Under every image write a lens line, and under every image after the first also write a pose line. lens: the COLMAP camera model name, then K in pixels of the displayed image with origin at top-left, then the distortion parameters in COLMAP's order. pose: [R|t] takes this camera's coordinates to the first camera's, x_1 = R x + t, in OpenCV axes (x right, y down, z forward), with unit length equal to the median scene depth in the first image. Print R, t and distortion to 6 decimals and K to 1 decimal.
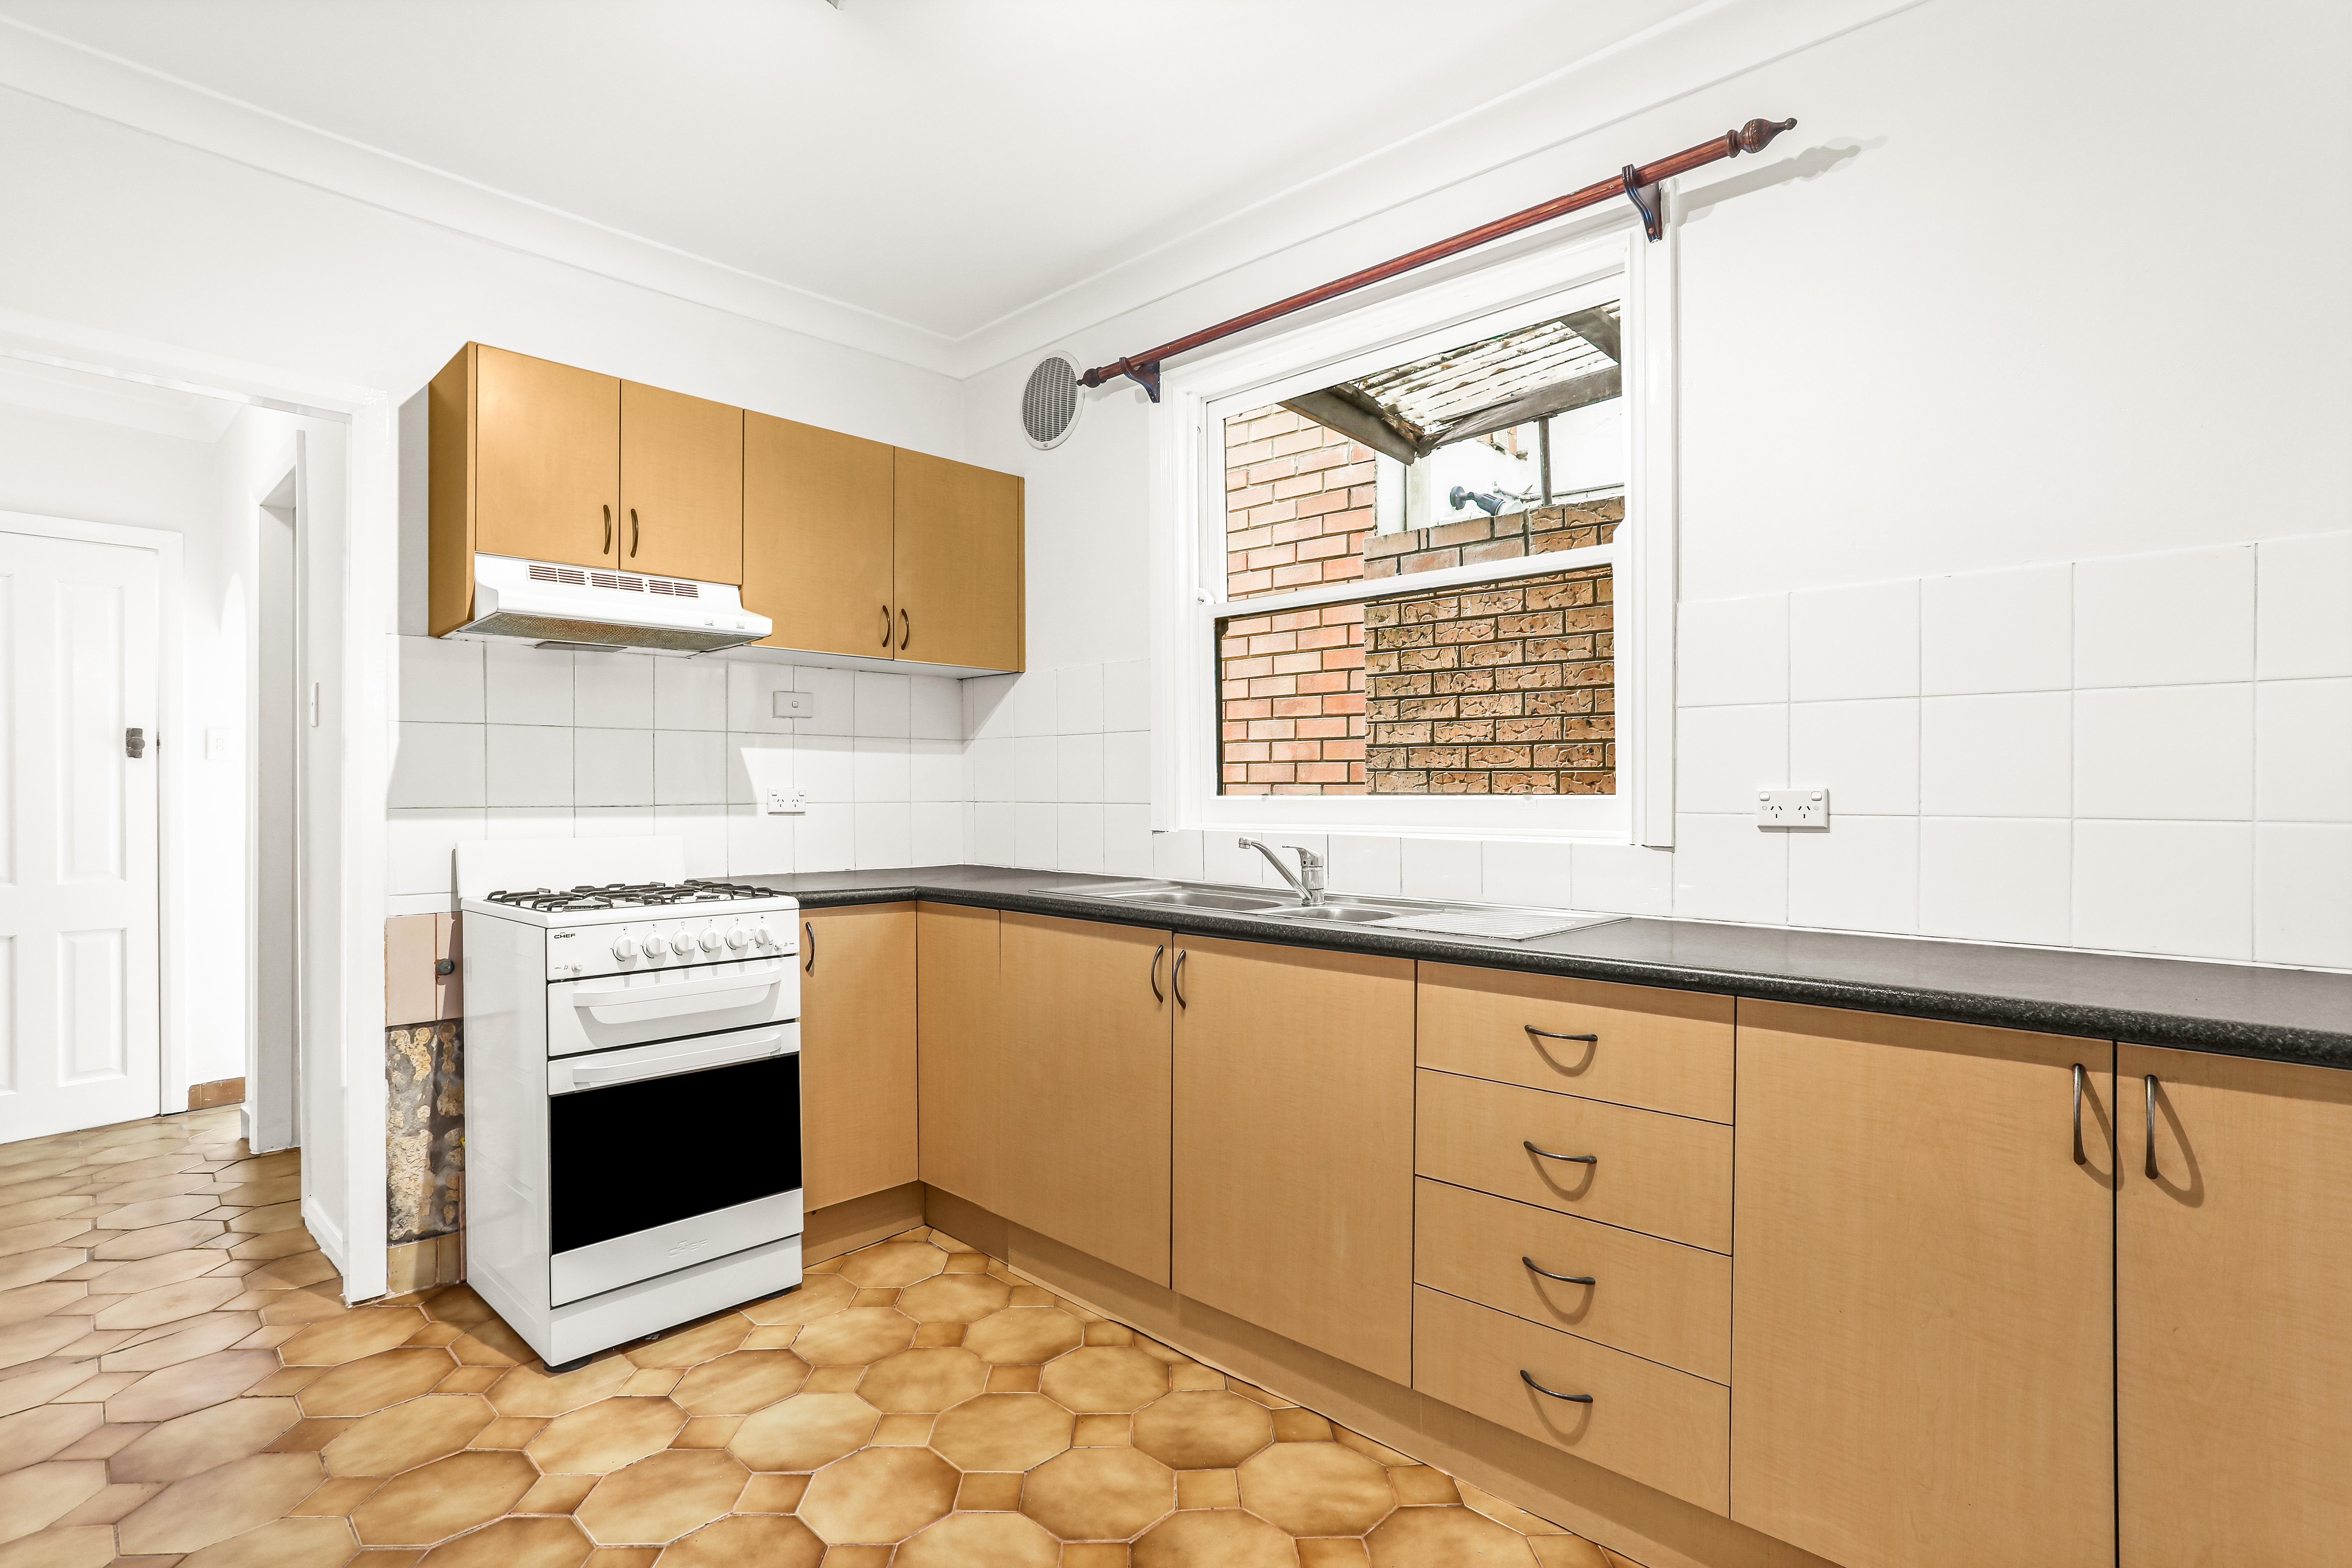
lens RADIAL K [[1095.3, 0, 1176.0], [0, 1095.3, 784.0], [0, 0, 1]] dist [-0.000212, 0.000034]
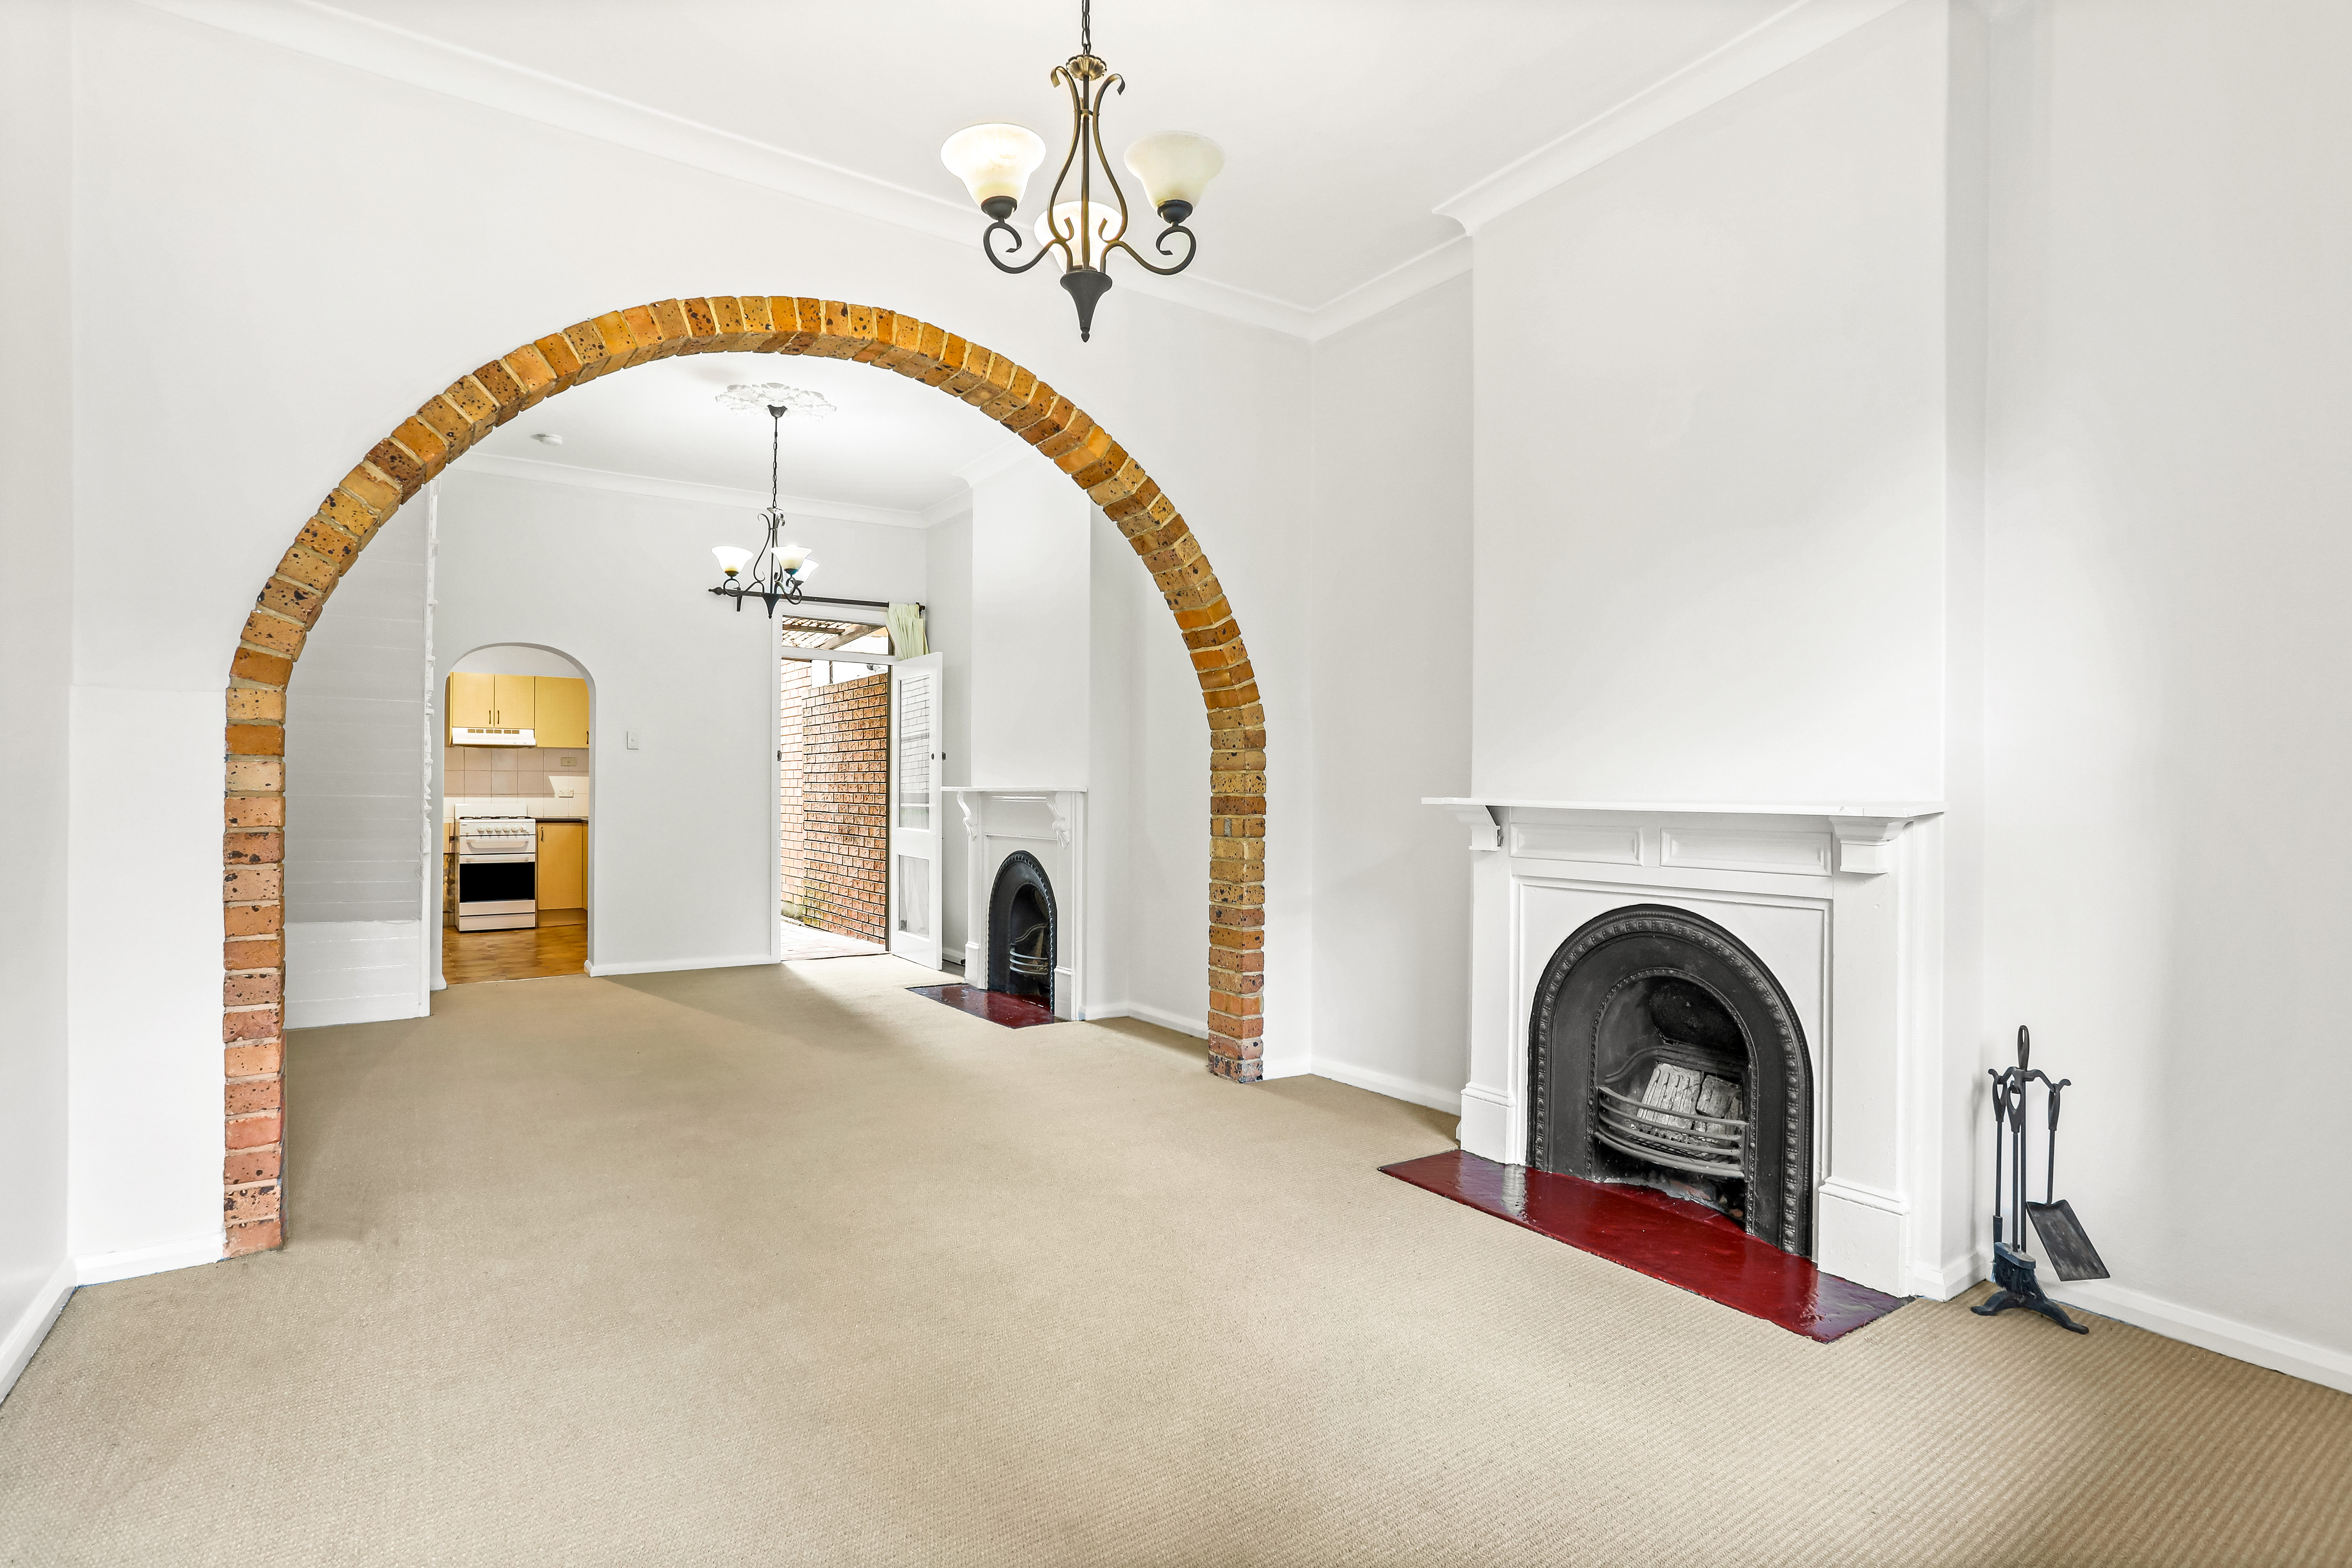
lens RADIAL K [[1156.0, 0, 1176.0], [0, 1156.0, 784.0], [0, 0, 1]] dist [-0.001067, -0.000088]
pose [[0.981010, -0.000071, -0.193957, 2.482220], [-0.000216, 0.999999, -0.001459, -0.007410], [0.193957, 0.001473, 0.981009, -2.343409]]
